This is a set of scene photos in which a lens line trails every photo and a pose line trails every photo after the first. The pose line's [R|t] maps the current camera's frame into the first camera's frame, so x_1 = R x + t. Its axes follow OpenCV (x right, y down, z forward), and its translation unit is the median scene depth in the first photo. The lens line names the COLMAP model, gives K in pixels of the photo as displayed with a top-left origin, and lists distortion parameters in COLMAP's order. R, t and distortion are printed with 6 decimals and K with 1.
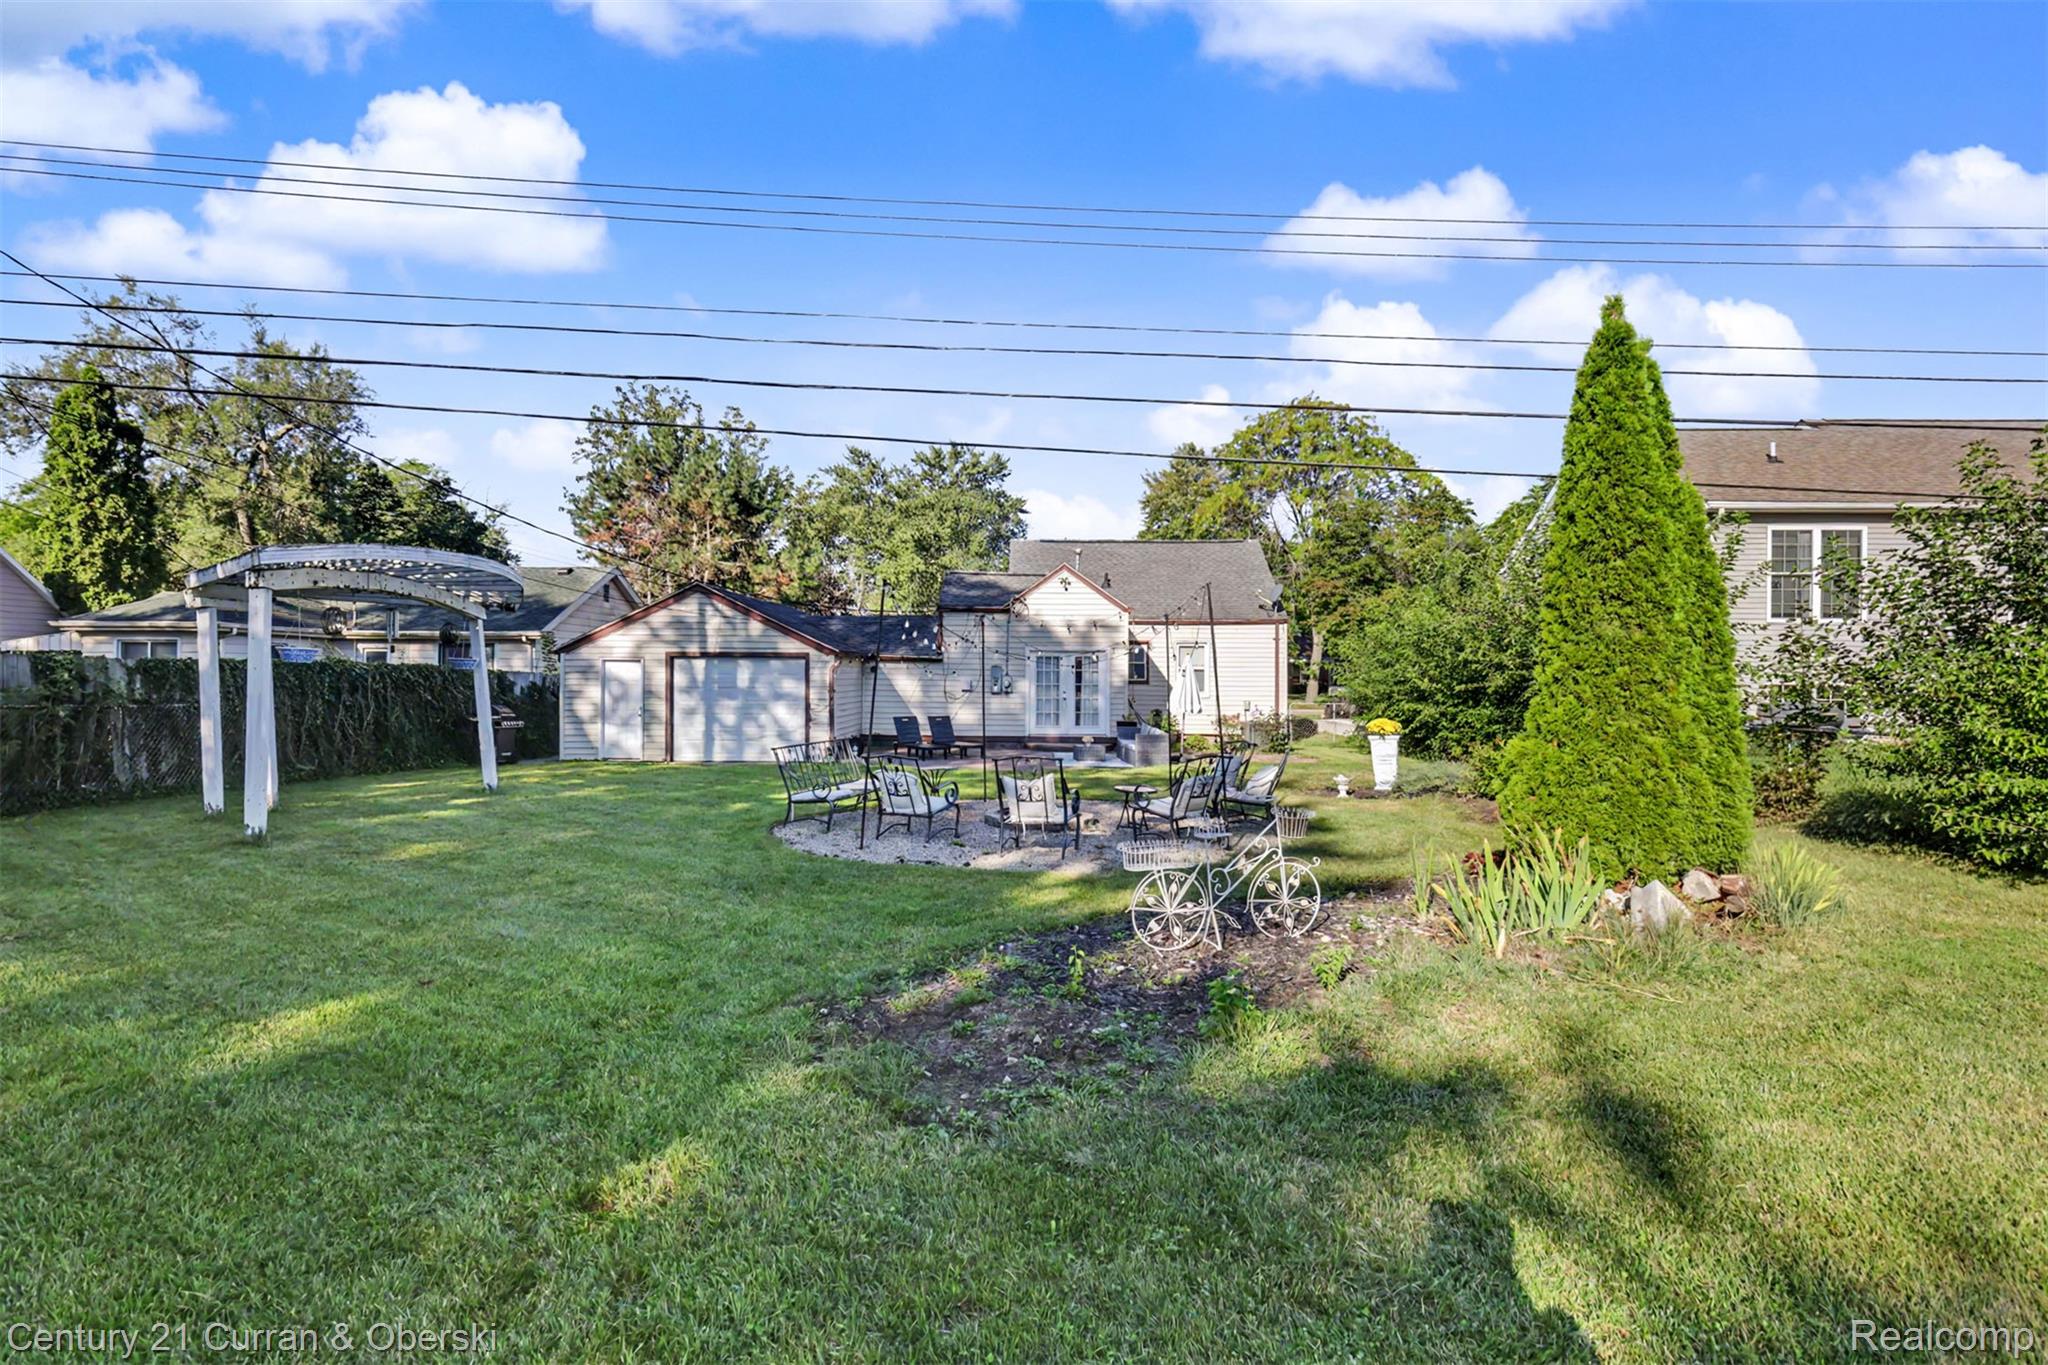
lens RADIAL K [[1005.9, 0, 1024.0], [0, 1005.9, 682.5], [0, 0, 1]] dist [0.000270, 0.000009]
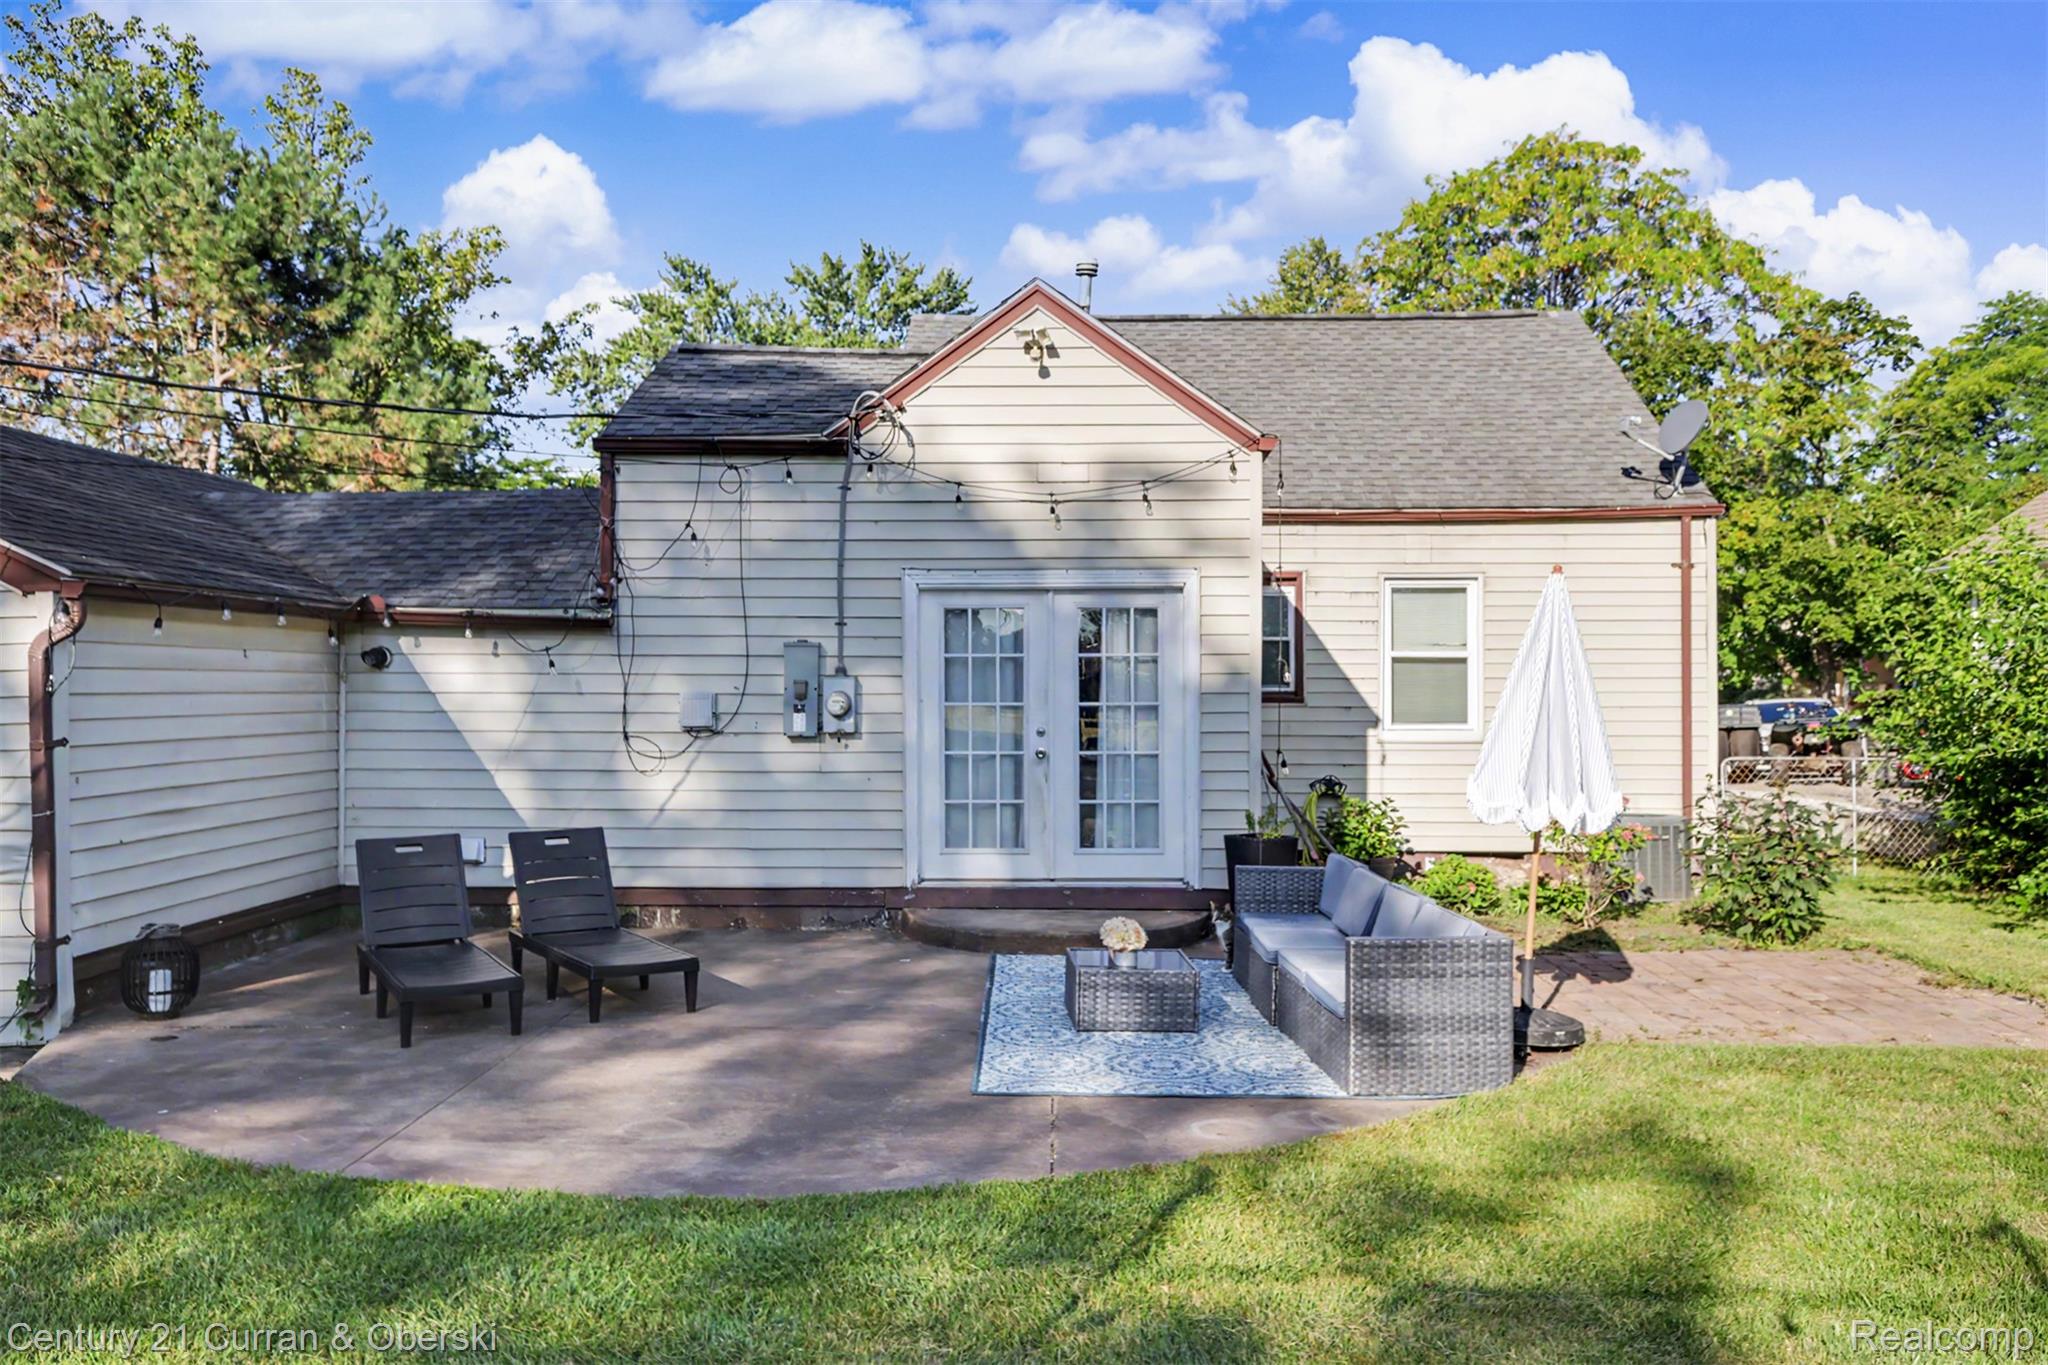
lens RADIAL K [[1593.8, 0, 1024.0], [0, 1593.8, 682.5], [0, 0, 1]] dist [-0.002096, -0.001223]
pose [[0.999976, -0.006725, 0.001476, 0.034726], [0.006742, 0.999910, -0.011609, 0.000607], [-0.001397, 0.011619, 0.999932, 0.540297]]
